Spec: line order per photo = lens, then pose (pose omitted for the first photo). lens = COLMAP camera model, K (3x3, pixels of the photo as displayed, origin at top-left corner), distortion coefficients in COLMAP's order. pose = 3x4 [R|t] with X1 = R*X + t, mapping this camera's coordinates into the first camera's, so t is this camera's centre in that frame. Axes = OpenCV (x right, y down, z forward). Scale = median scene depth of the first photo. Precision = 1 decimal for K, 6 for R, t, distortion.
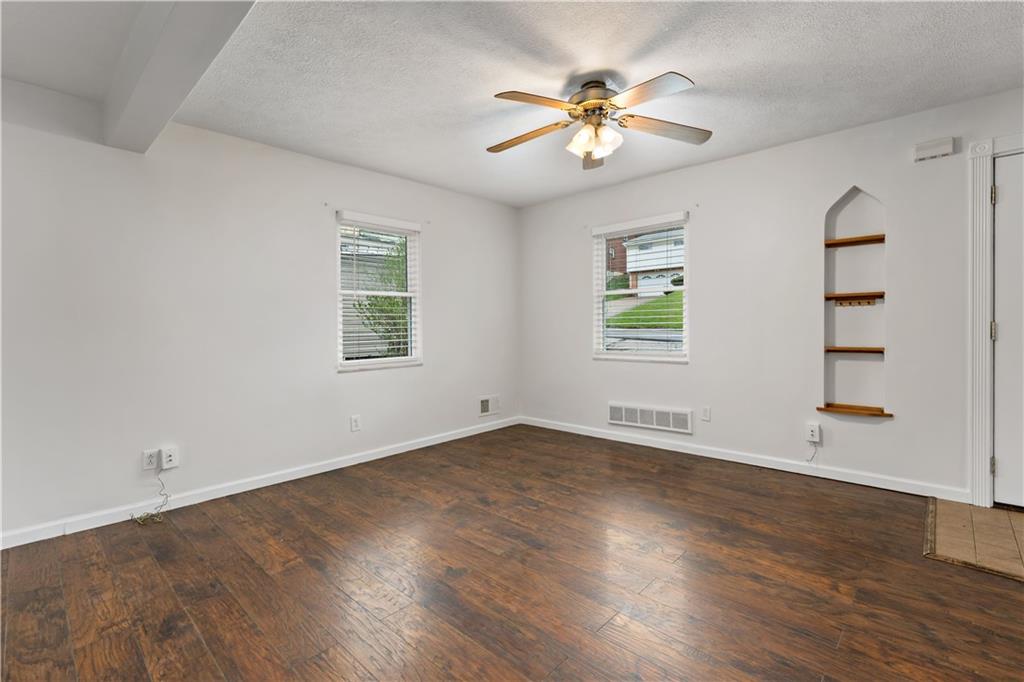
lens RADIAL K [[458.9, 0, 512.6], [0, 458.9, 335.2], [0, 0, 1]] dist [-0.000921, -0.000073]
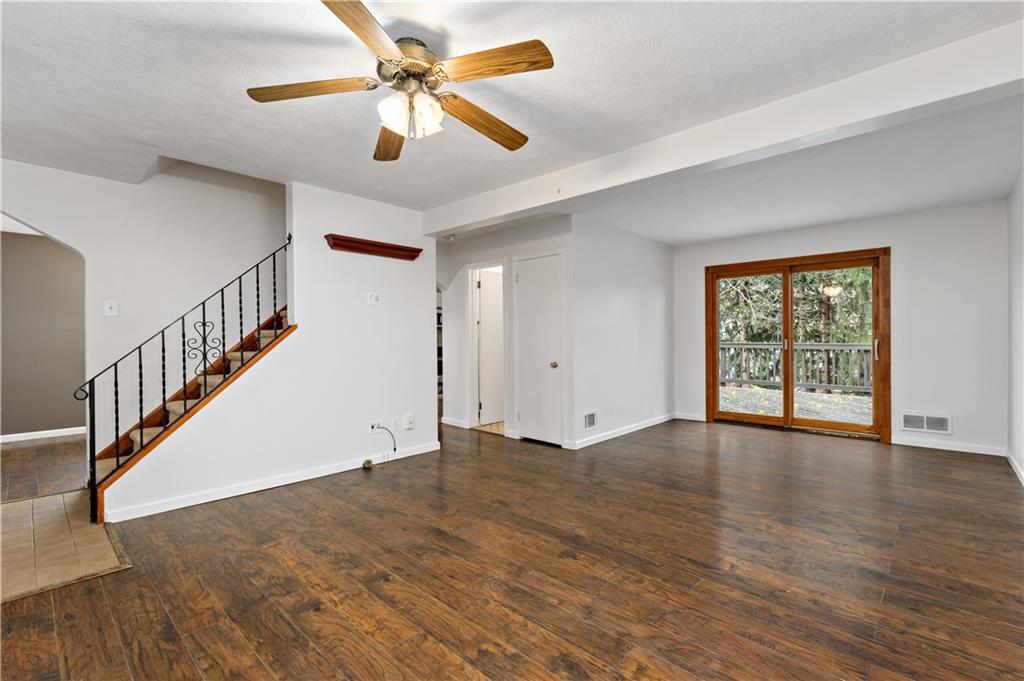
lens RADIAL K [[458.9, 0, 511.3], [0, 458.9, 338.3], [0, 0, 1]] dist [-0.000921, -0.000073]
pose [[-0.999898, 0.013985, 0.002766, 0.007284], [0.014054, 0.999547, 0.026606, -0.058186], [-0.002393, 0.026642, -0.999642, 1.861941]]
